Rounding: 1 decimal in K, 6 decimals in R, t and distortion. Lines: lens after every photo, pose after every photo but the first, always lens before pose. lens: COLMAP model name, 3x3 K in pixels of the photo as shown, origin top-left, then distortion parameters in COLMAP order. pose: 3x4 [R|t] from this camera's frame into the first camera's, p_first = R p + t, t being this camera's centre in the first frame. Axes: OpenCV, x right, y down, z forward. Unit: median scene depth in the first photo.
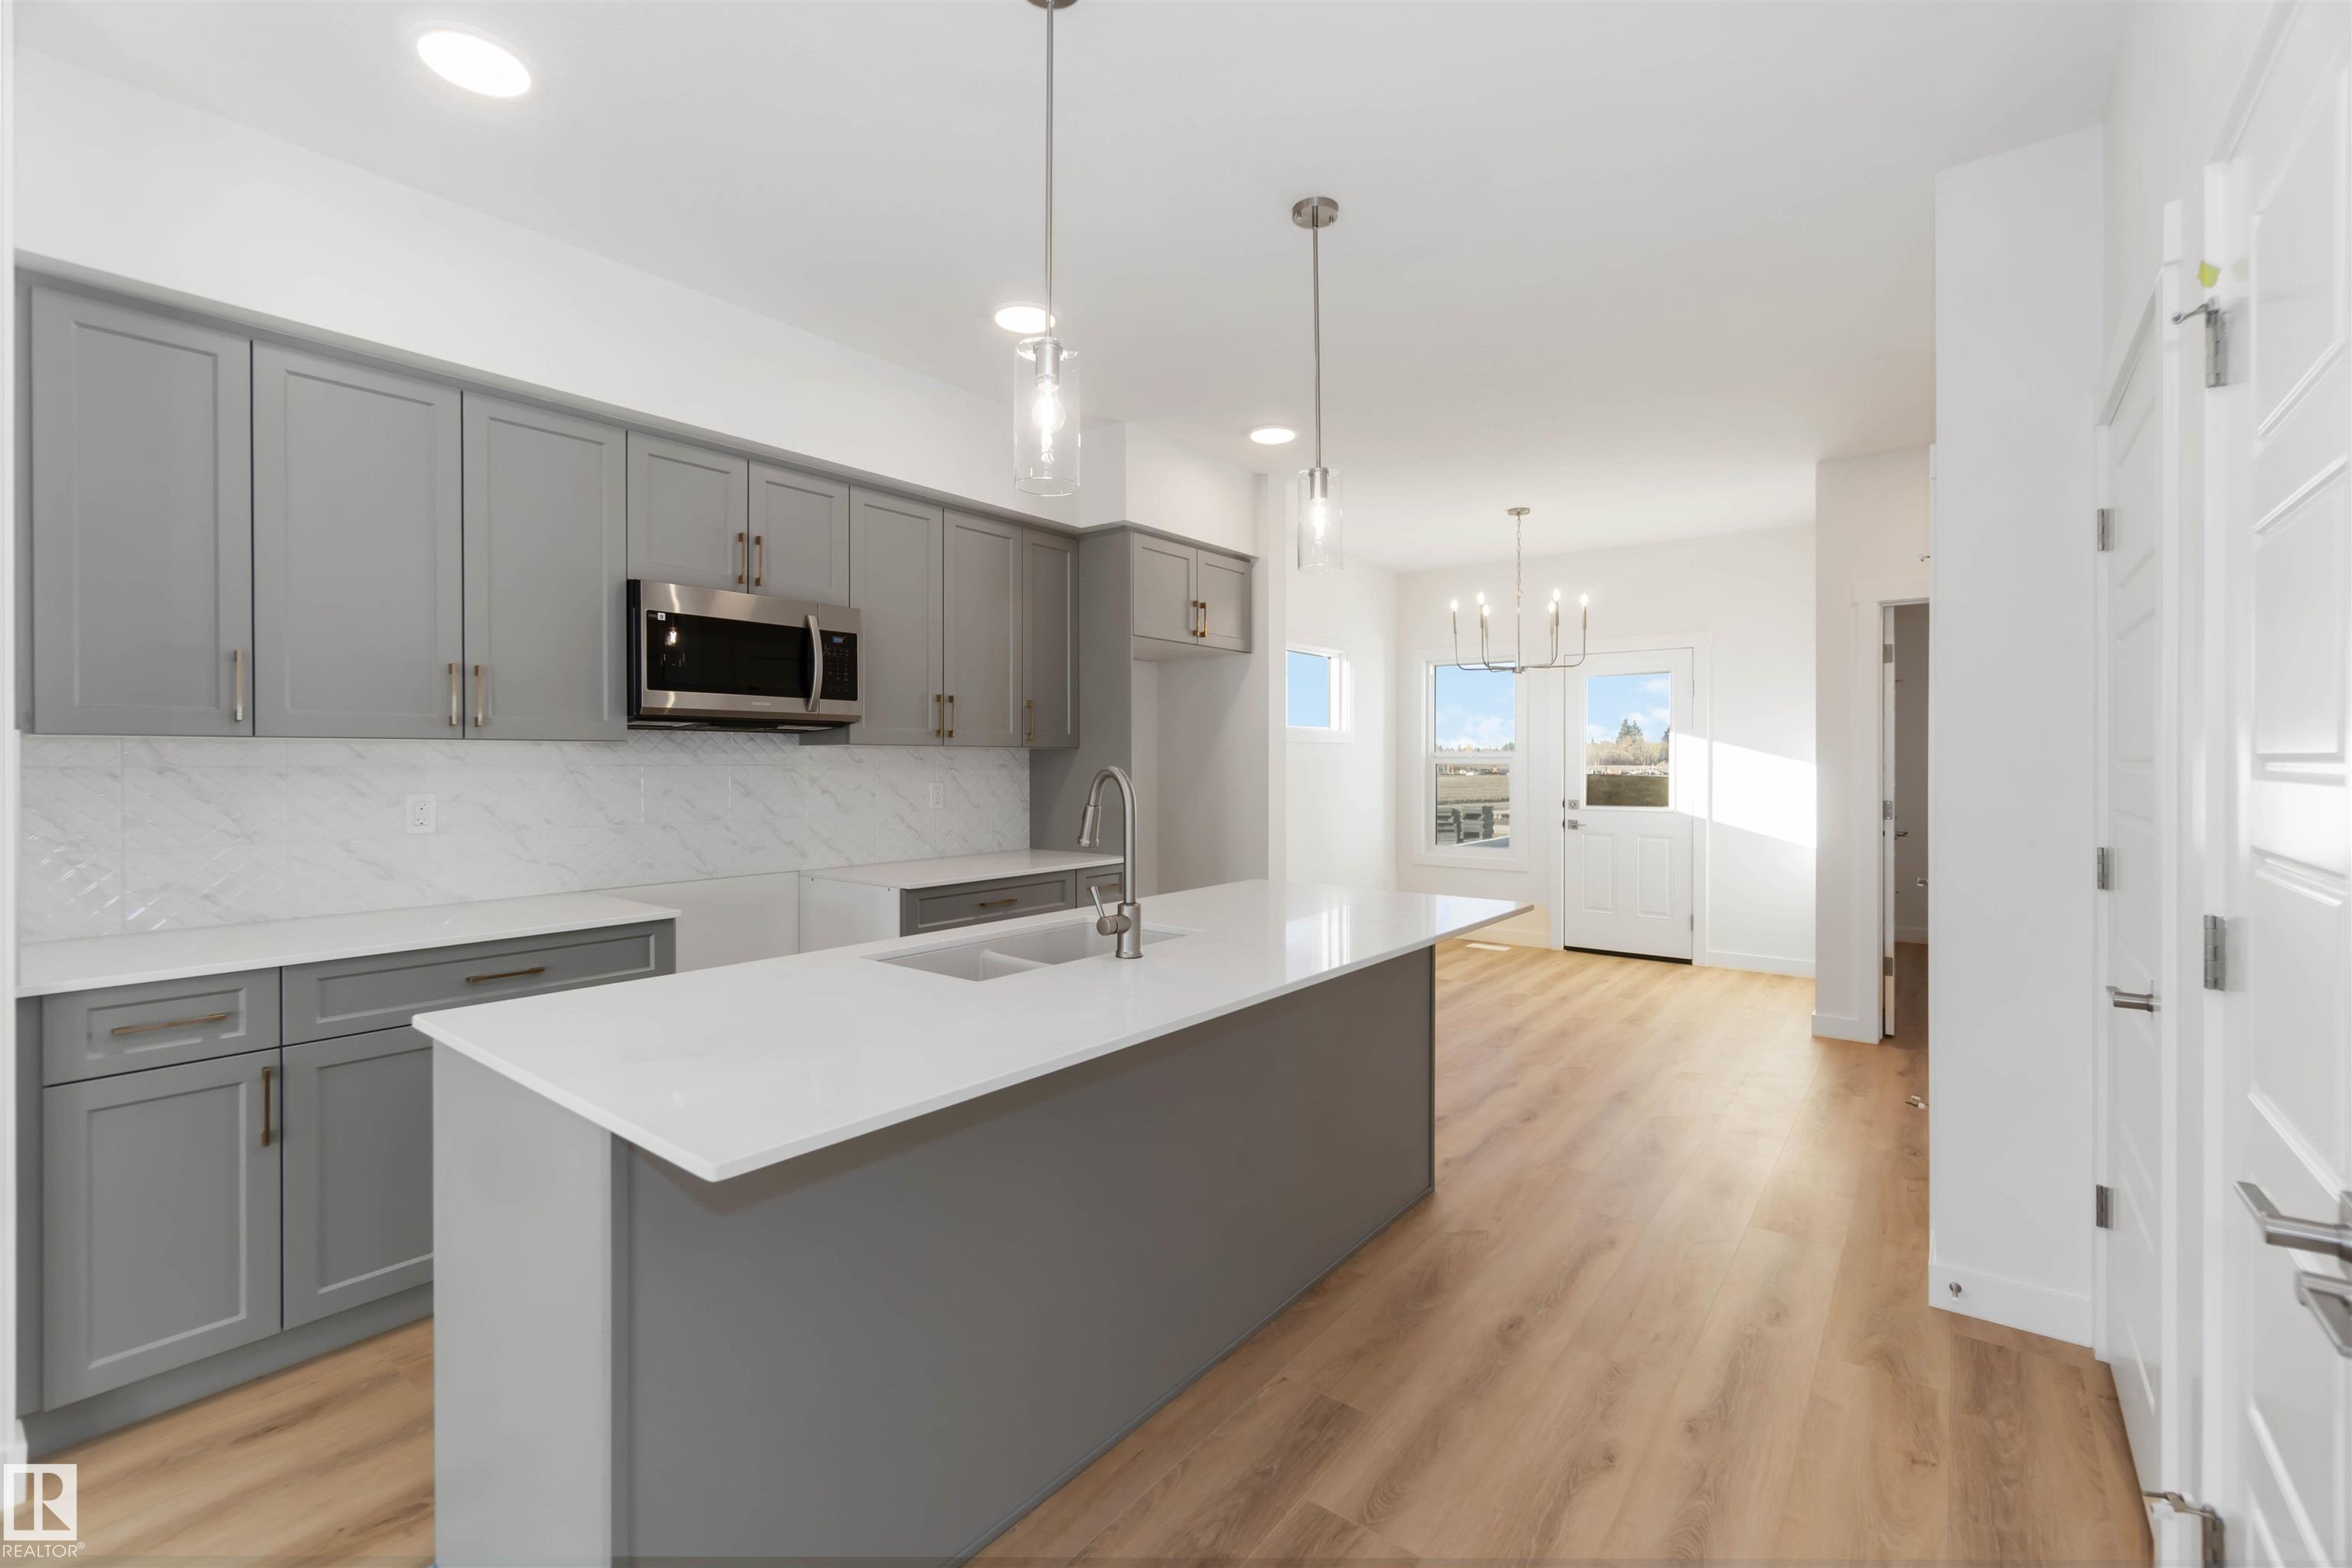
lens RADIAL K [[1007.6, 0, 1168.9], [0, 1007.6, 762.2], [0, 0, 1]] dist [-0.005595, -0.000578]
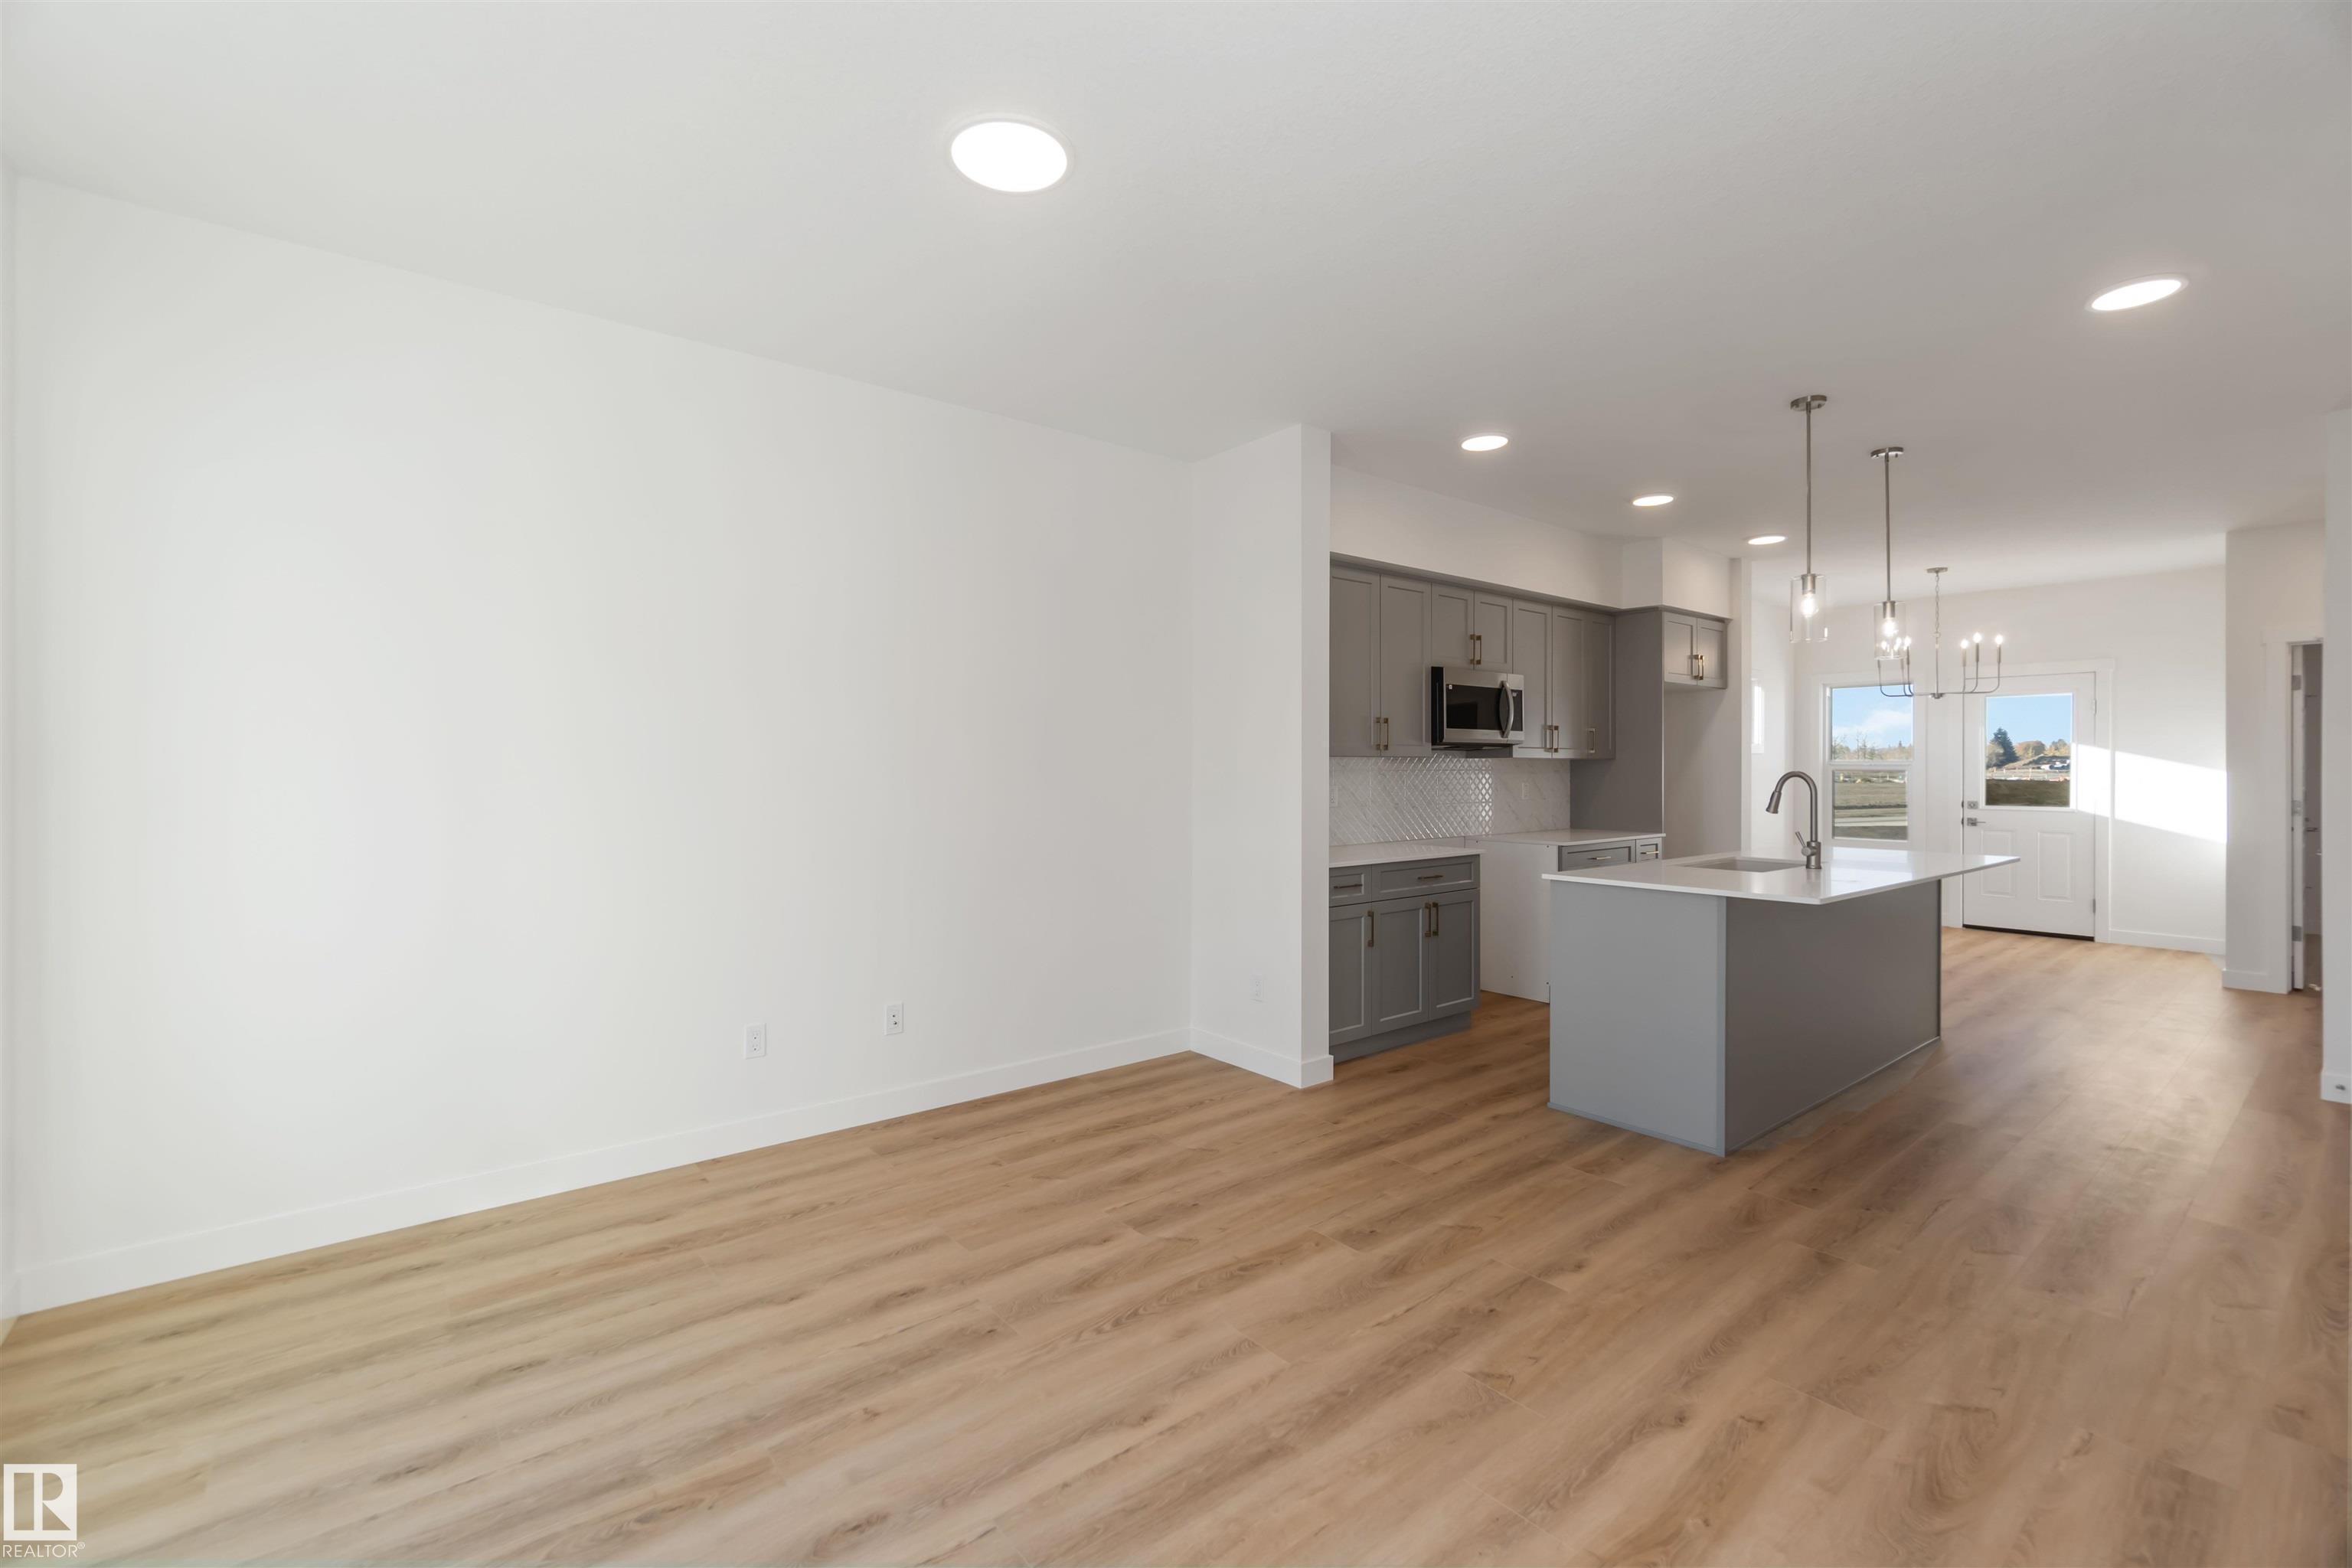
lens RADIAL K [[1011.2, 0, 1169.3], [0, 1011.2, 772.2], [0, 0, 1]] dist [-0.001083, 0.000064]
pose [[0.974710, 0.000034, -0.223472, -0.359681], [0.000367, 0.999998, 0.001756, 0.001661], [0.223472, -0.001794, 0.974709, -0.522772]]
